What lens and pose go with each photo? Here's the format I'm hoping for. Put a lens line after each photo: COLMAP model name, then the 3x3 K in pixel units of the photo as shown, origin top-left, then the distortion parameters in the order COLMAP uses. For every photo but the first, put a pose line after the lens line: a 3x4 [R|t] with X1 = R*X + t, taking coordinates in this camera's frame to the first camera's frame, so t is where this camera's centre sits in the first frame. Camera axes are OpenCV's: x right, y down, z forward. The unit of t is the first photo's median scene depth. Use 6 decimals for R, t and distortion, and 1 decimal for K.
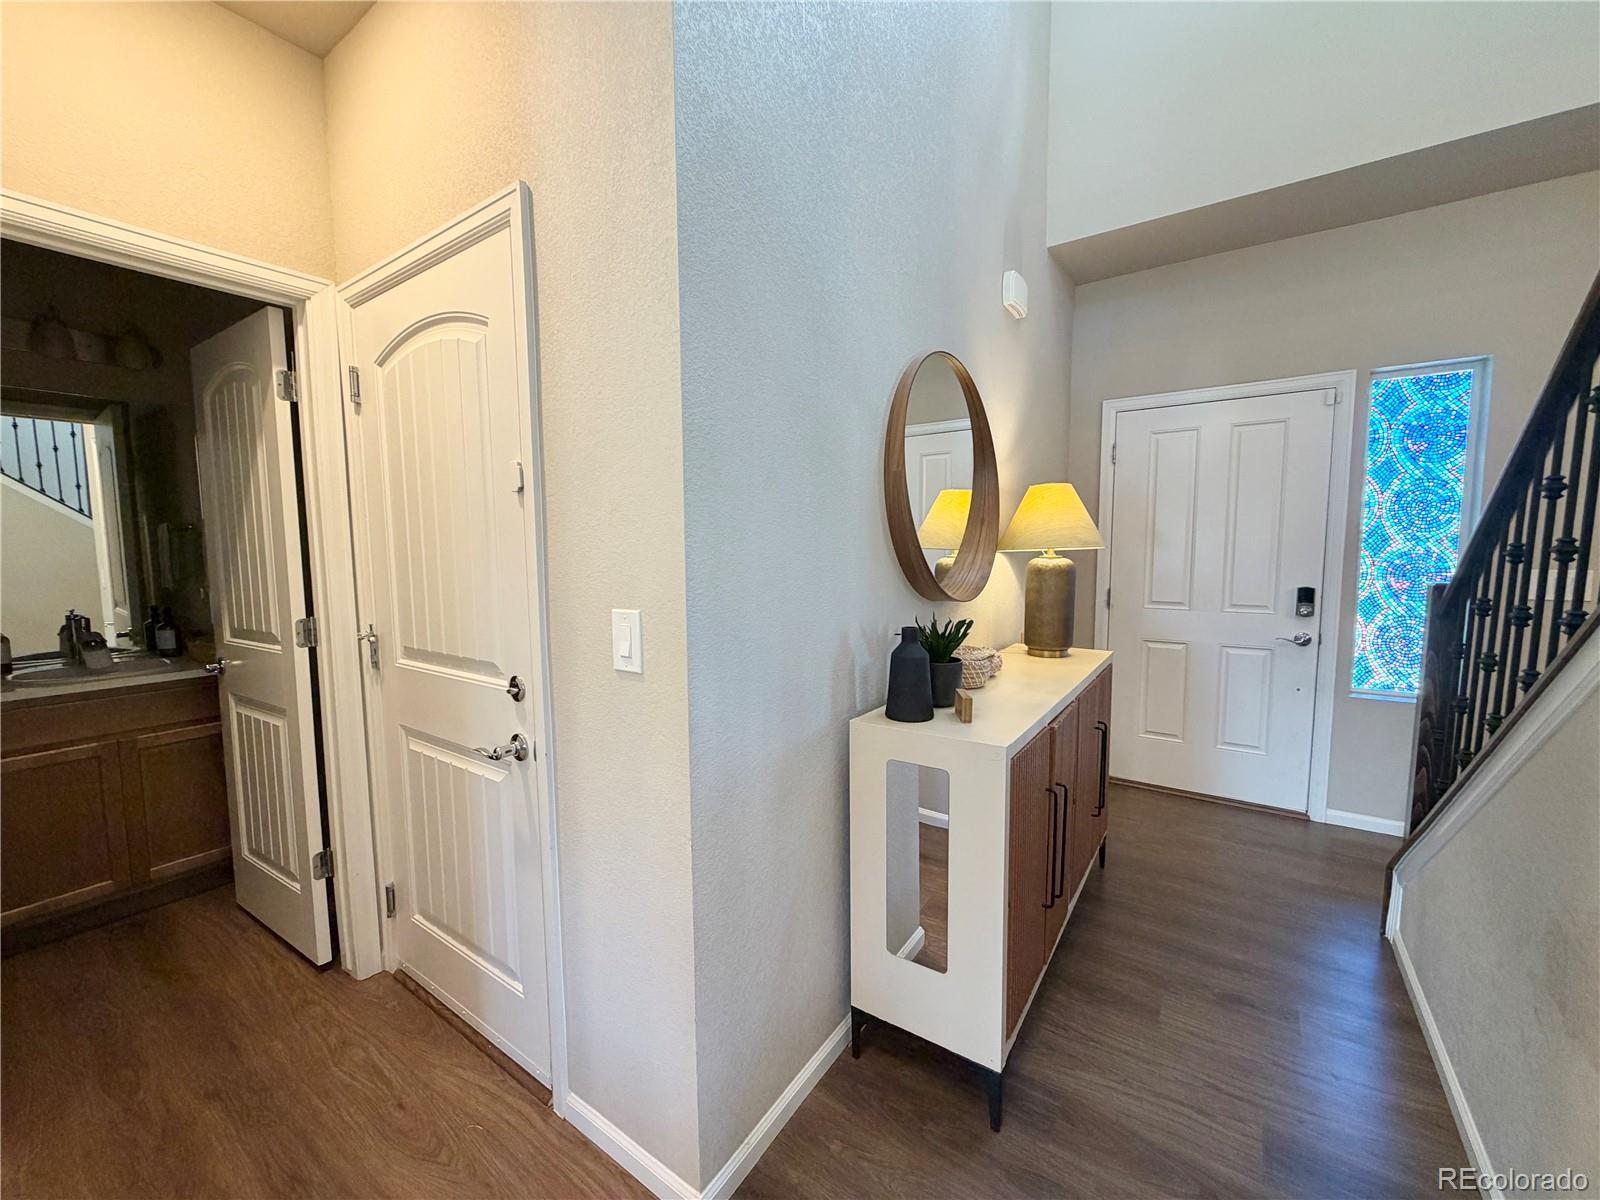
lens RADIAL K [[639.0, 0, 806.8], [0, 639.0, 603.1], [0, 0, 1]] dist [0.001174, -0.000725]
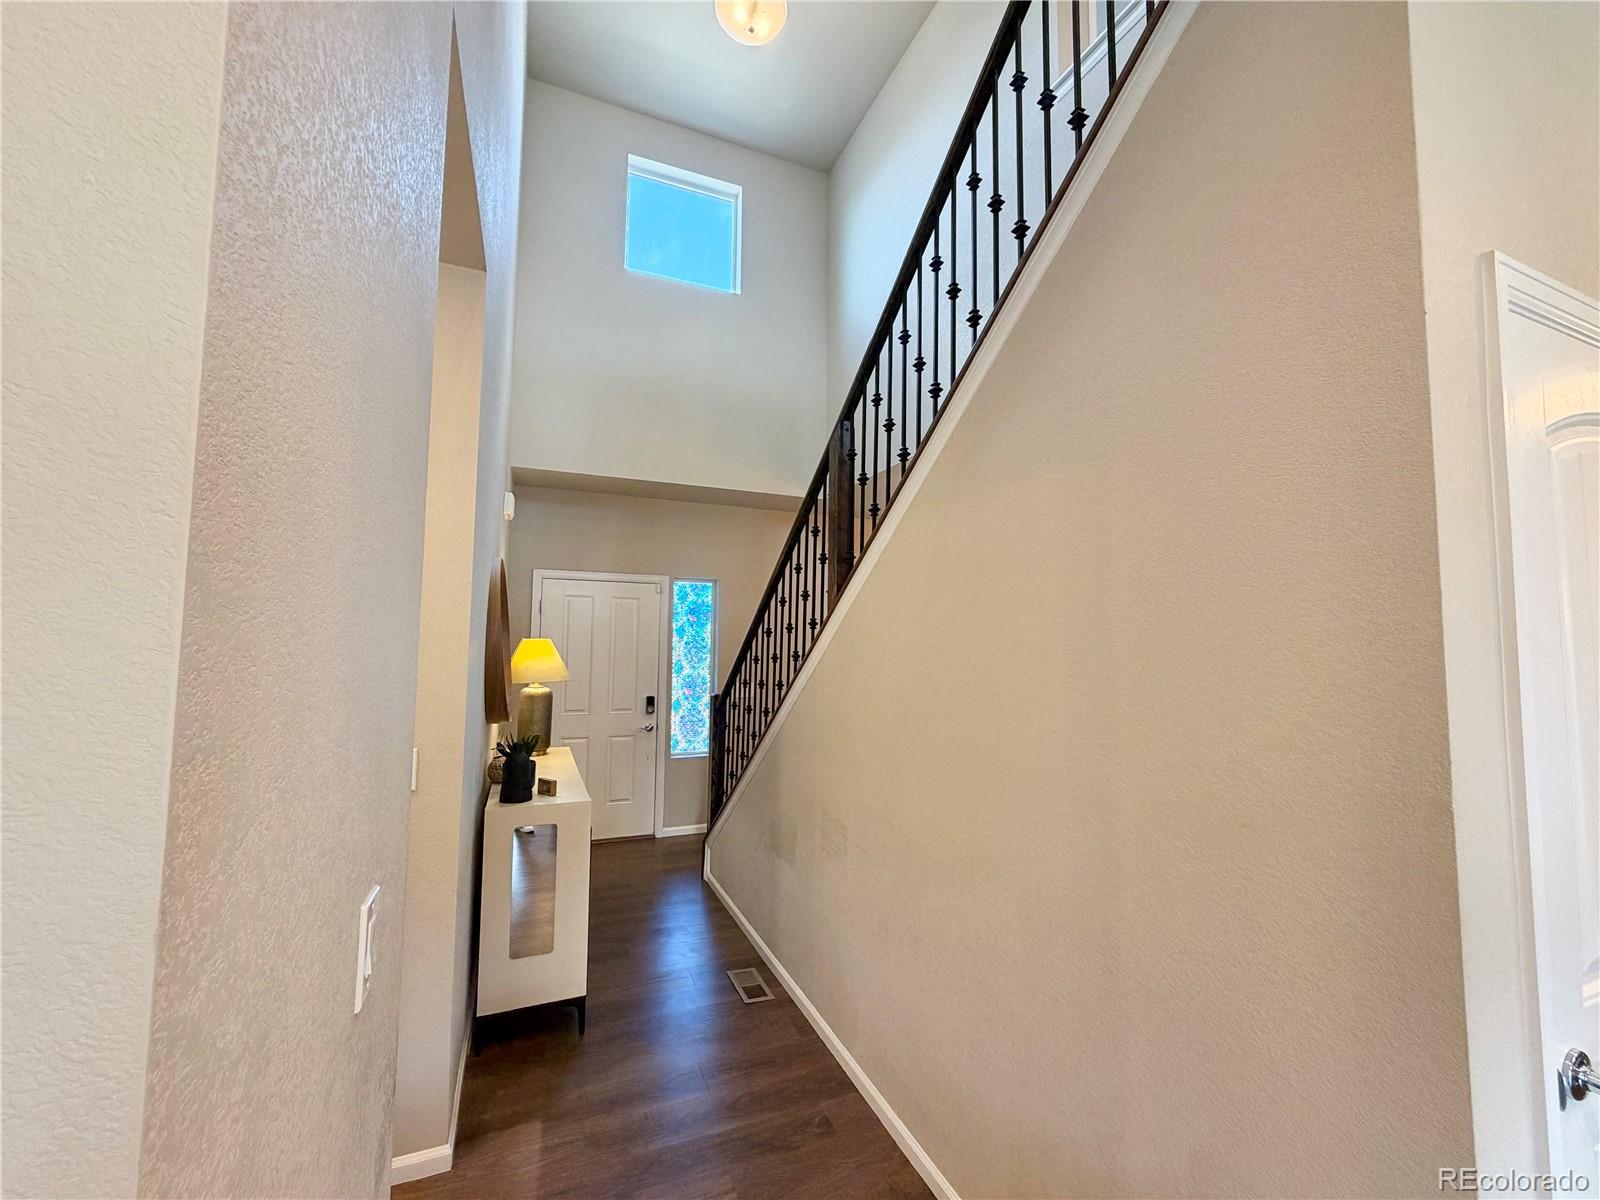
lens RADIAL K [[639.0, 0, 796.2], [0, 639.0, 602.1], [0, 0, 1]] dist [0.001174, -0.000725]
pose [[0.541941, 0.073030, 0.837237, -0.463554], [0.060358, 0.990262, -0.125447, -0.036912], [-0.838246, 0.118519, 0.532256, -0.268374]]
